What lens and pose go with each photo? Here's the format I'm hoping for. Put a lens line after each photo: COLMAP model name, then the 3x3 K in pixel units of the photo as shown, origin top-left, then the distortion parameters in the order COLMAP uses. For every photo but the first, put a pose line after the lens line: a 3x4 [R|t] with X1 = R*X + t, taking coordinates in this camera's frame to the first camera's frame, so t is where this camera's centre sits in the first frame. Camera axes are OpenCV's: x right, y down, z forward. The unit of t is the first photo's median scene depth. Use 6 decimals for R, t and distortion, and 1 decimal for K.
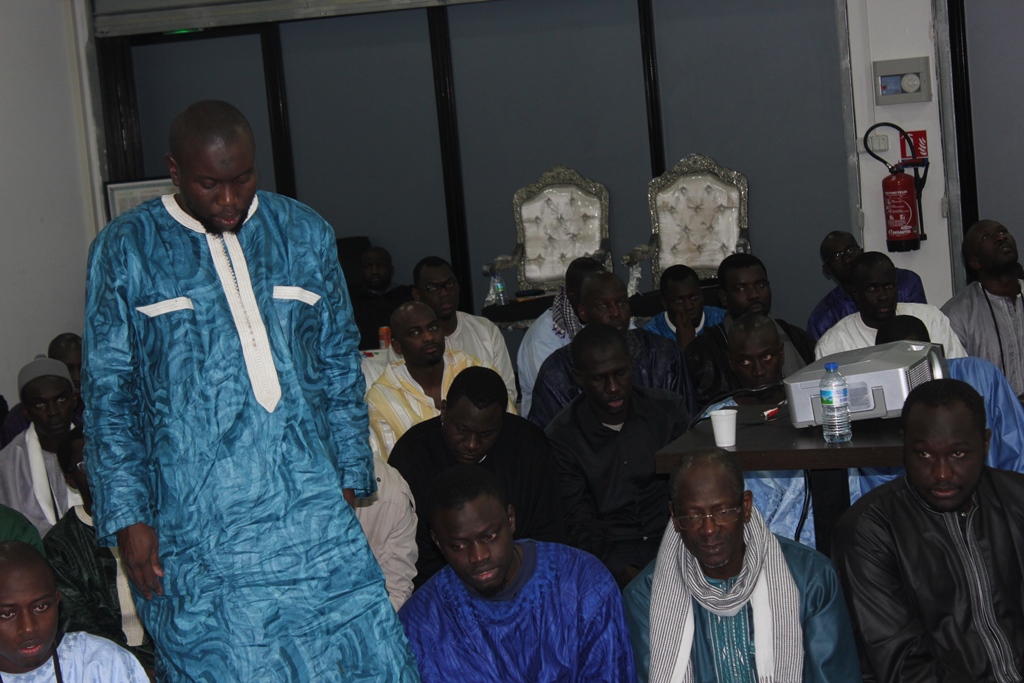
lens RADIAL K [[2501.8, 0, 512.0], [0, 2501.8, 341.5], [0, 0, 1]] dist [0.032486, -0.076042]
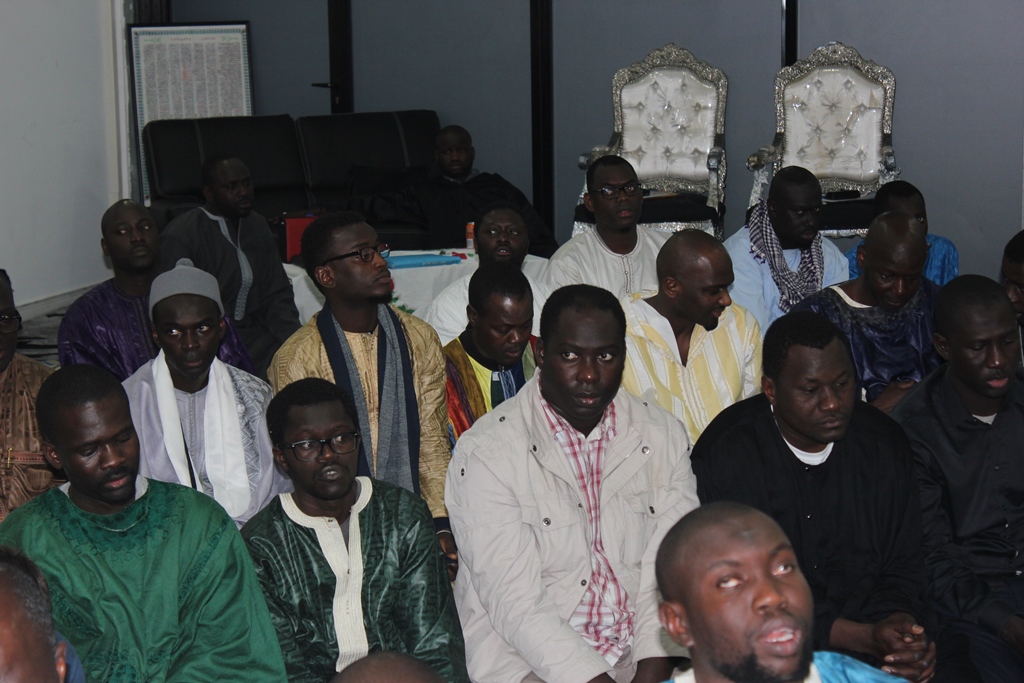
lens RADIAL K [[2483.4, 0, 512.0], [0, 2483.4, 341.5], [0, 0, 1]] dist [0.022591, 1.421155]
pose [[0.996107, 0.065192, 0.059341, -0.080241], [-0.068295, 0.996317, 0.051848, -0.009750], [-0.055743, -0.055699, 0.996890, 0.154582]]
